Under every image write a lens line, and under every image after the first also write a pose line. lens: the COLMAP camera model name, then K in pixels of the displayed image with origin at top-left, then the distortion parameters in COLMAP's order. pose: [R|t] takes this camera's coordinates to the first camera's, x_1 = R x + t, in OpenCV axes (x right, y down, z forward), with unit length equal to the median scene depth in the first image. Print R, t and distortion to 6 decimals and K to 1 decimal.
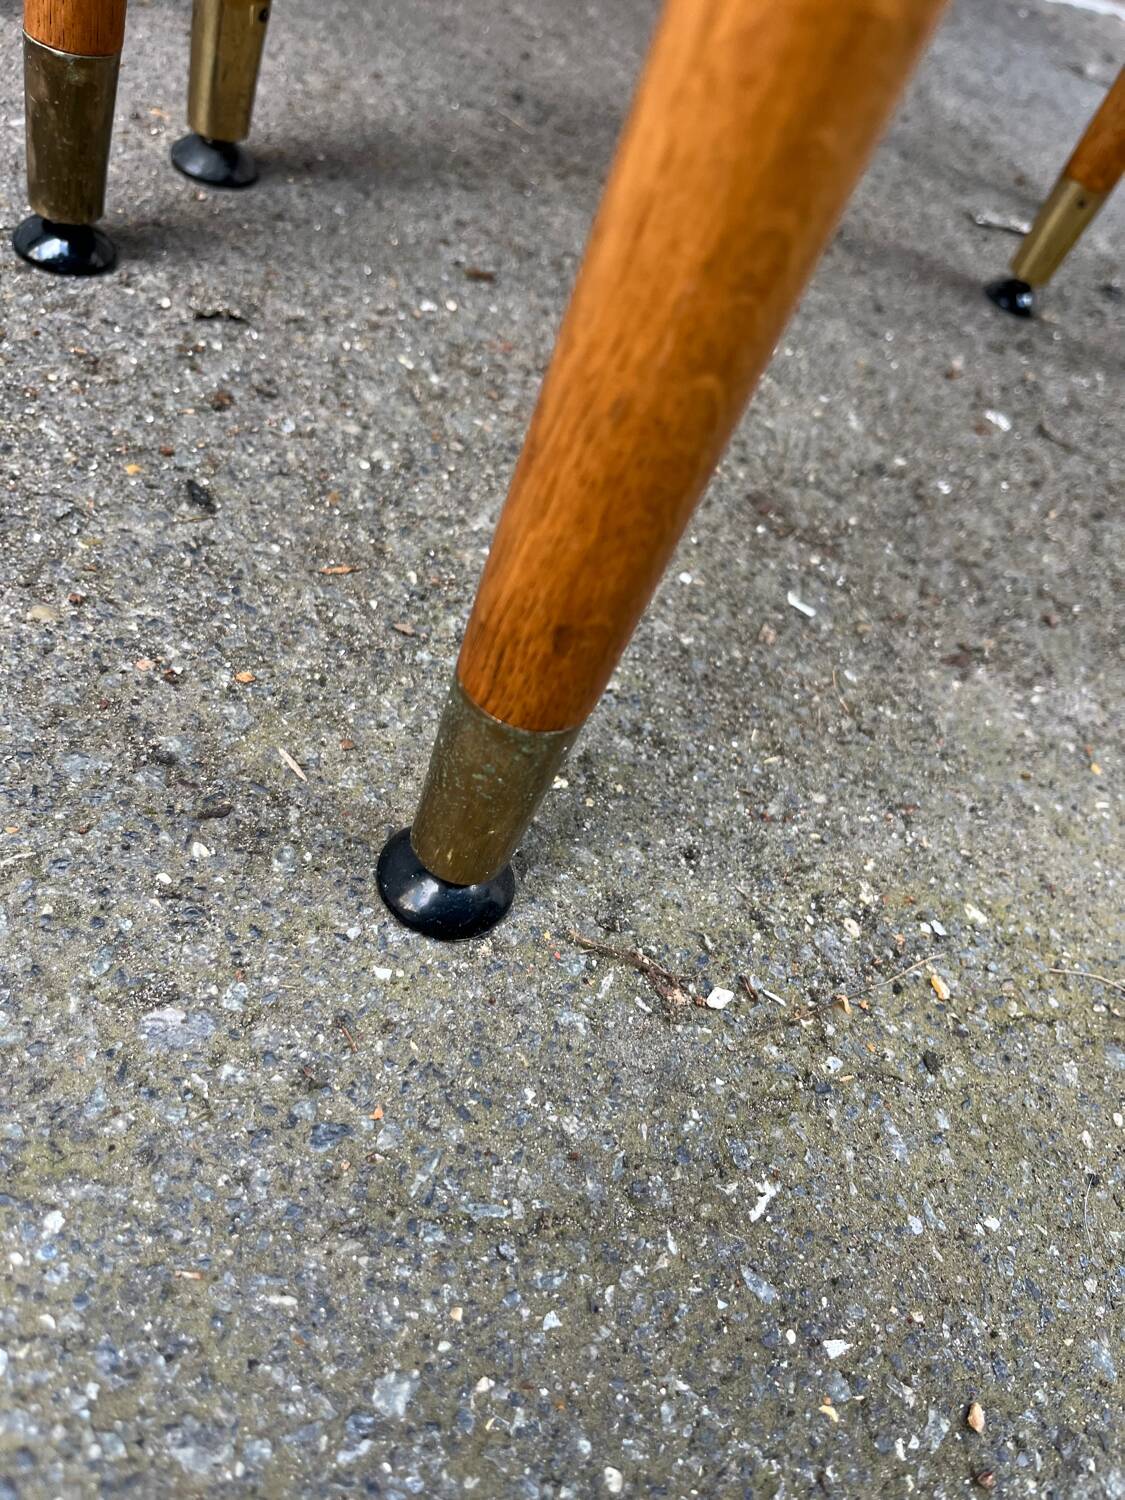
lens RADIAL K [[1186.8, 0, 580.1], [0, 1186.8, 770.7], [0, 0, 1]] dist [0.009422, -0.032128]
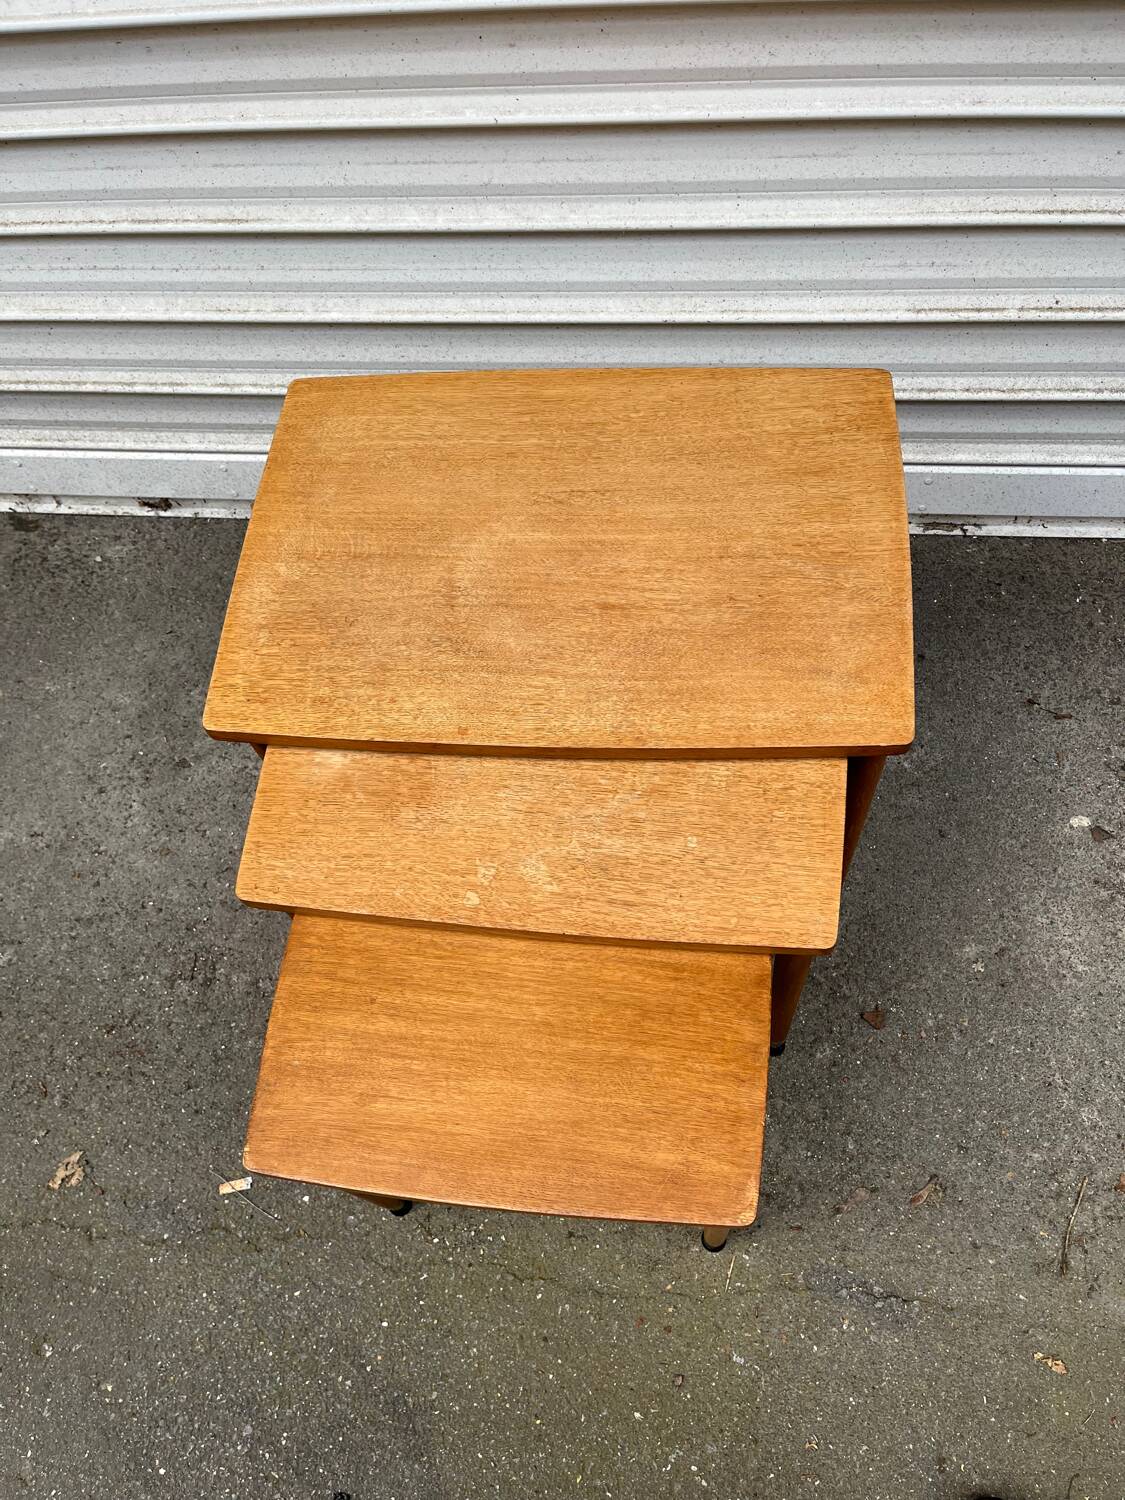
lens RADIAL K [[1160.1, 0, 560.9], [0, 1160.1, 764.0], [0, 0, 1]] dist [0.057625, -0.083173]
pose [[0.812923, 0.196786, -0.548117, 3.109018], [-0.080350, 0.970079, 0.229110, -3.237599], [0.576802, -0.142208, 0.804411, -2.741651]]
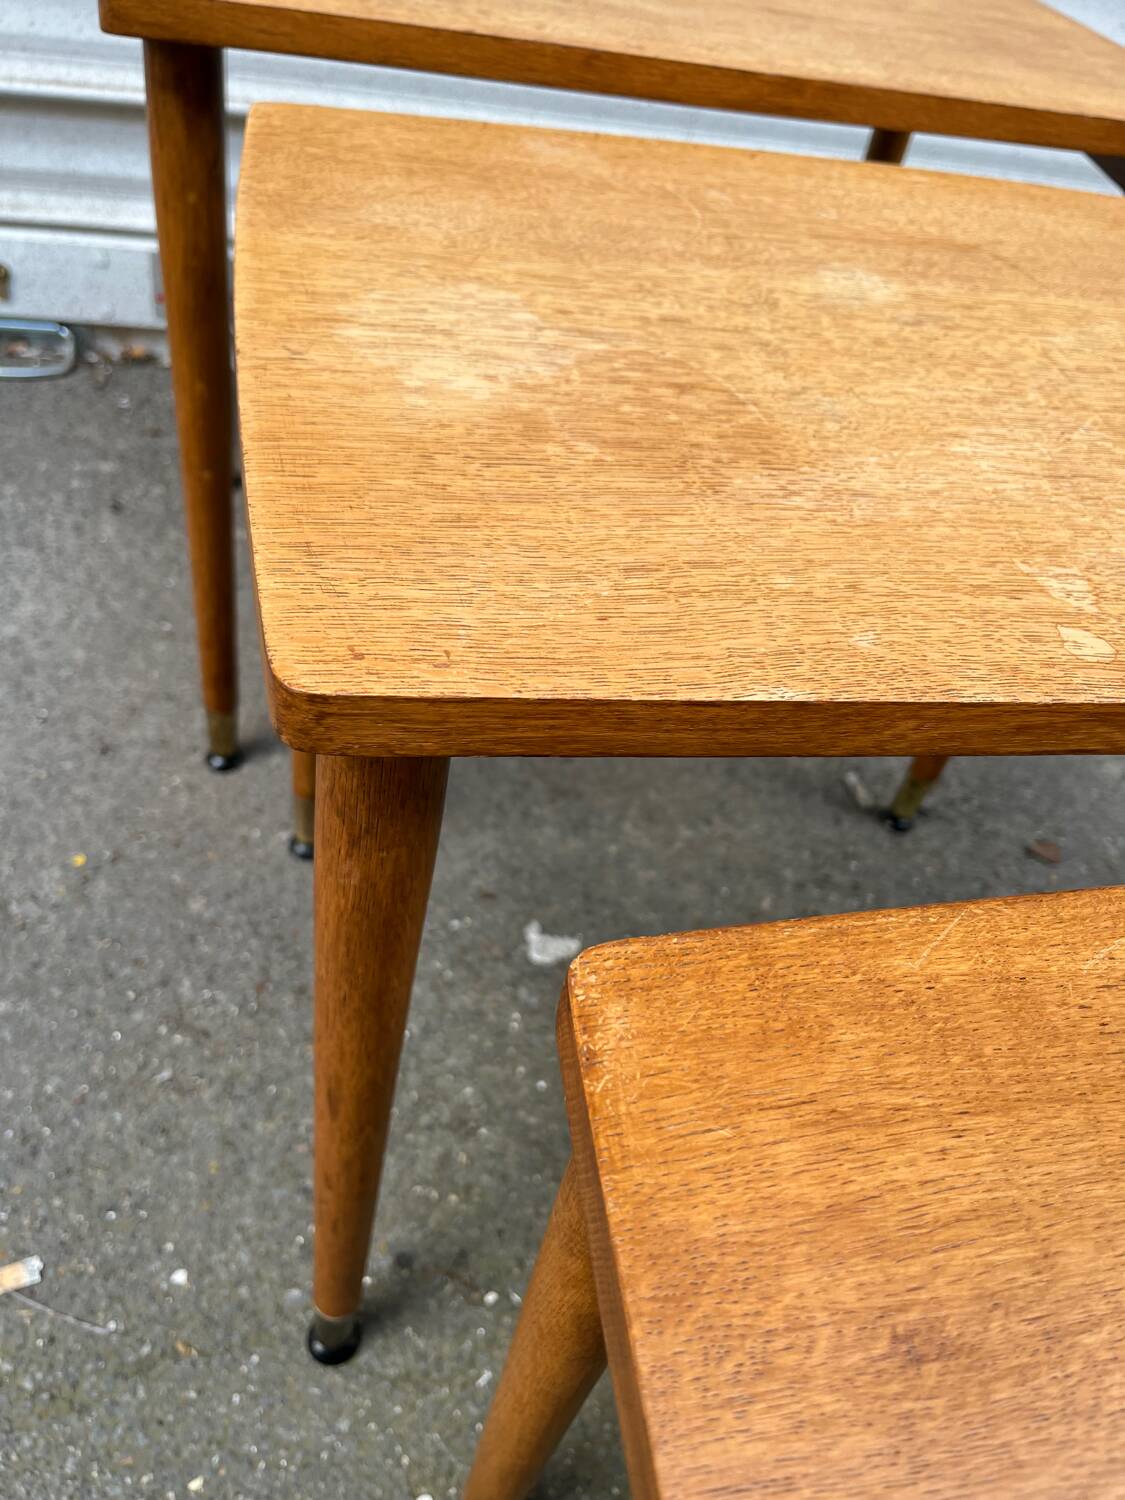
lens RADIAL K [[1160.1, 0, 564.9], [0, 1160.1, 772.2], [0, 0, 1]] dist [0.057625, -0.083173]
pose [[0.972324, 0.007087, -0.233530, 0.860802], [-0.029327, 0.995336, -0.091899, -0.728923], [0.231790, 0.096204, 0.967997, -1.594837]]
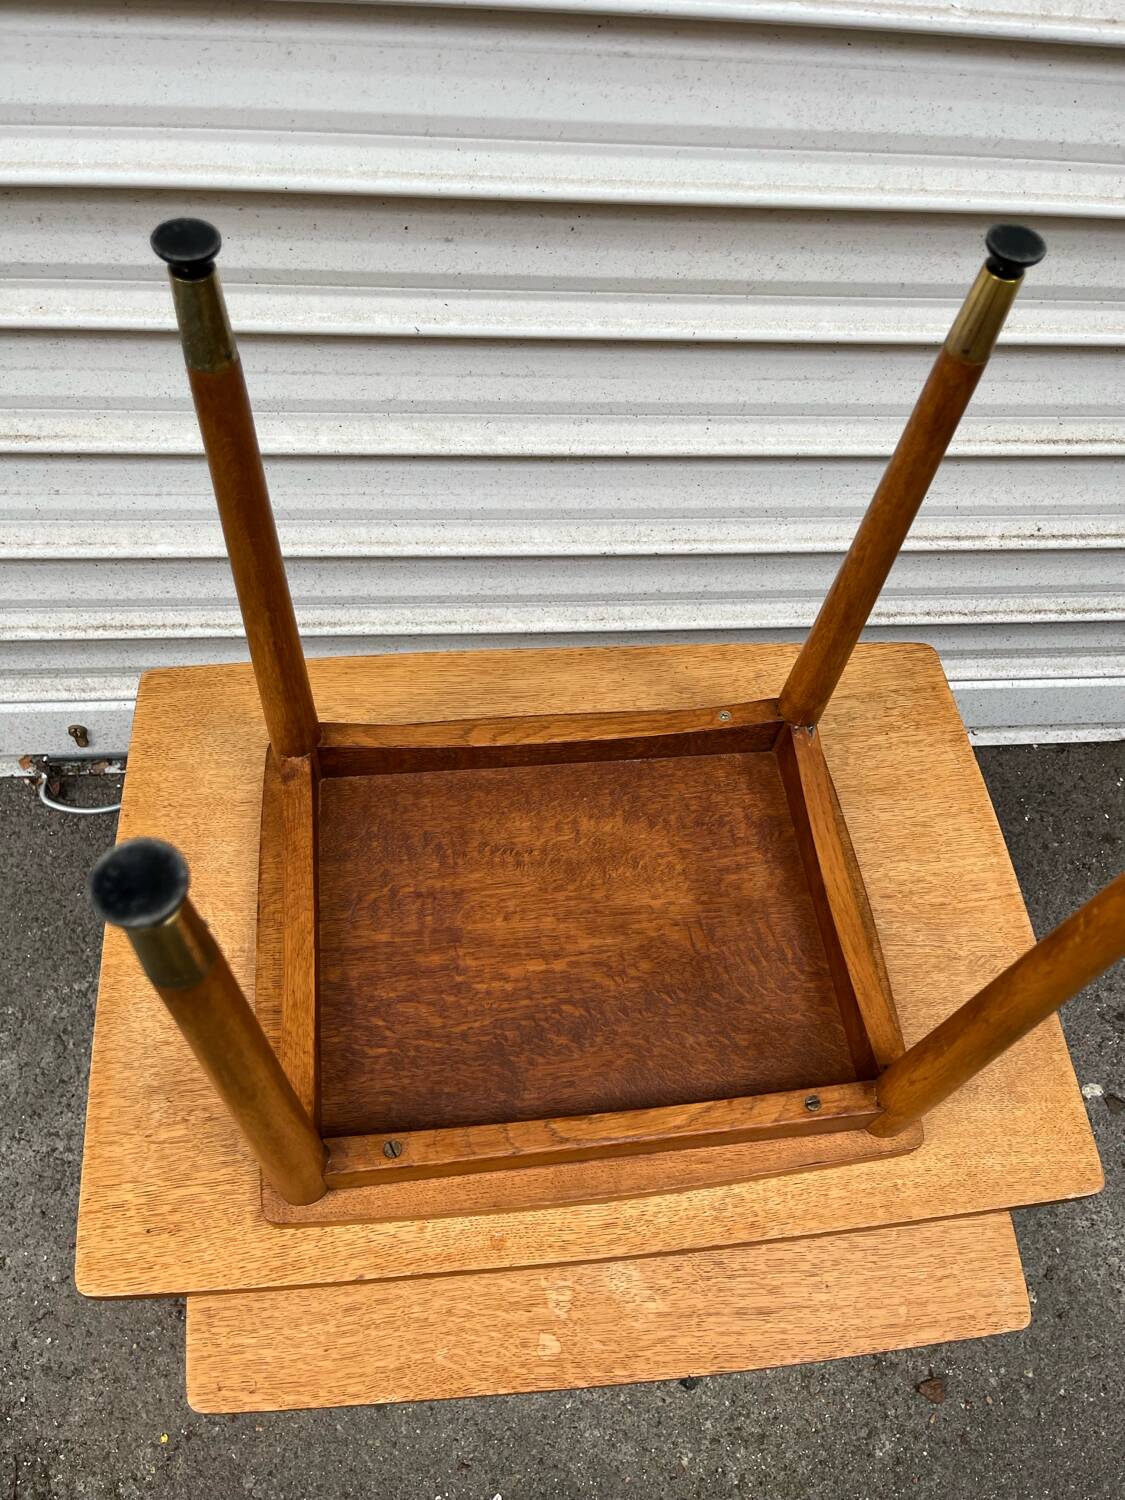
lens RADIAL K [[1160.1, 0, 576.6], [0, 1160.1, 759.0], [0, 0, 1]] dist [0.057625, -0.083173]
pose [[0.940138, 0.101799, -0.325234, 1.419105], [-0.050813, 0.985548, 0.161596, -4.018532], [0.336984, -0.135396, 0.931724, -1.968285]]
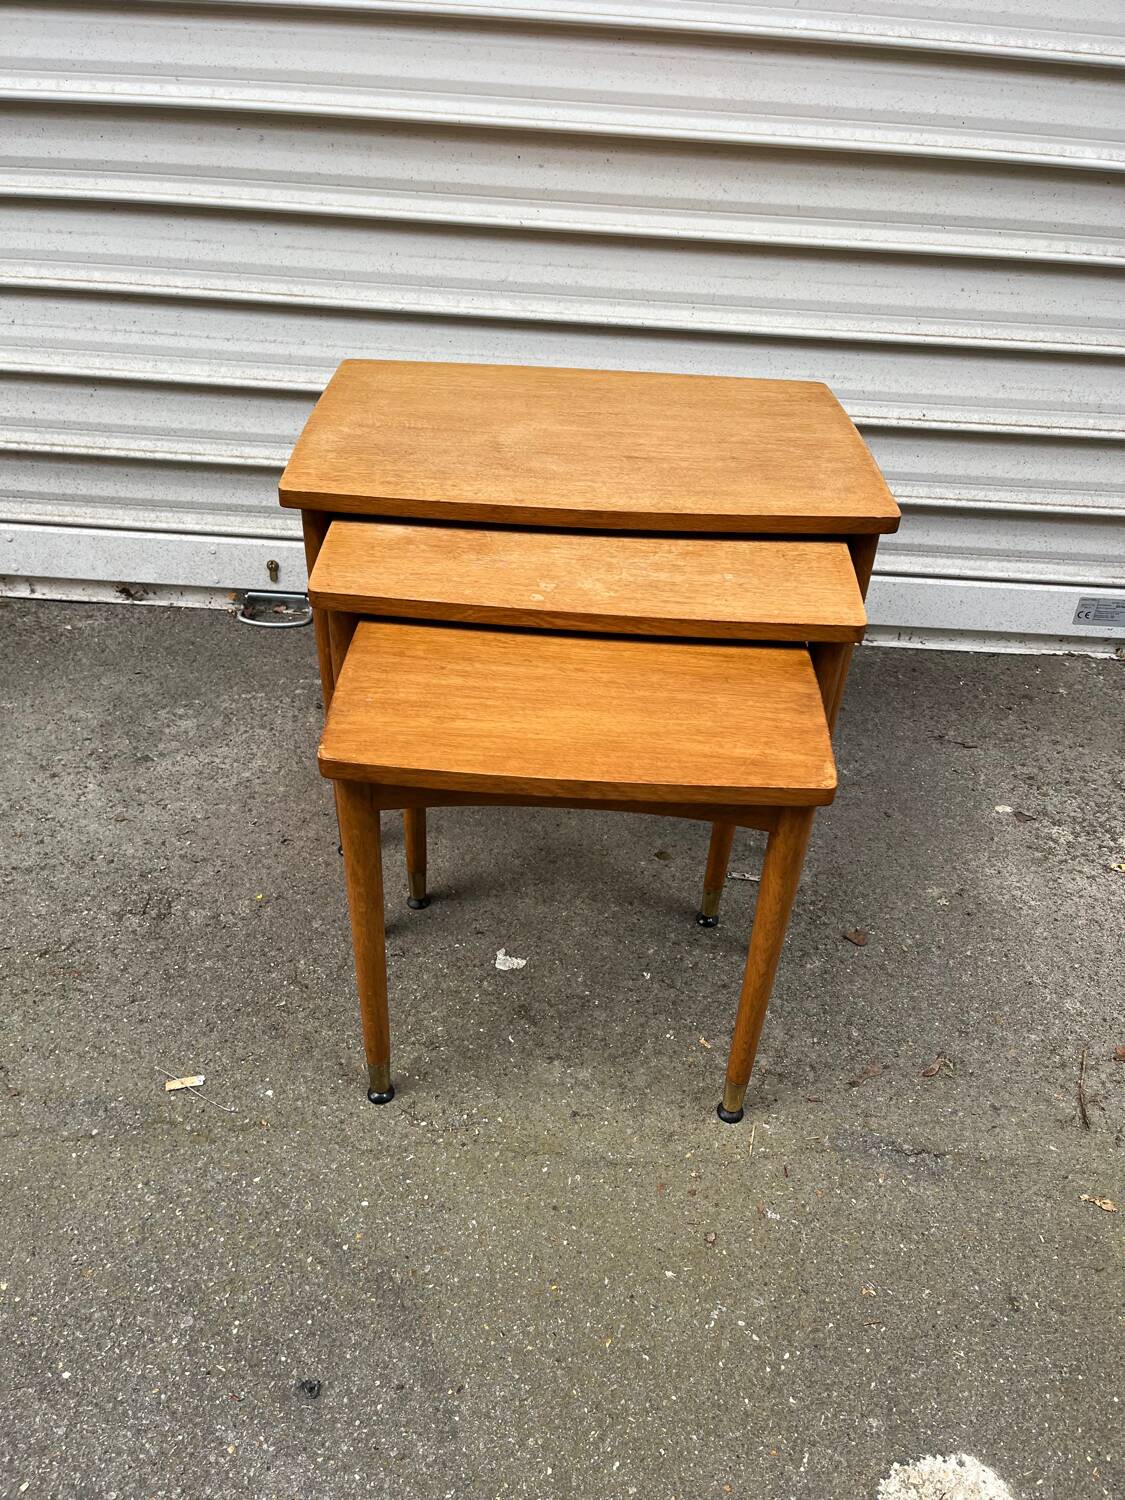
lens RADIAL K [[1160.1, 0, 574.6], [0, 1160.1, 761.0], [0, 0, 1]] dist [0.057625, -0.083173]
pose [[0.898620, -0.010910, -0.438592, 2.770814], [-0.109796, 0.962287, -0.248895, -0.123224], [0.424767, 0.271818, 0.863532, -3.293967]]
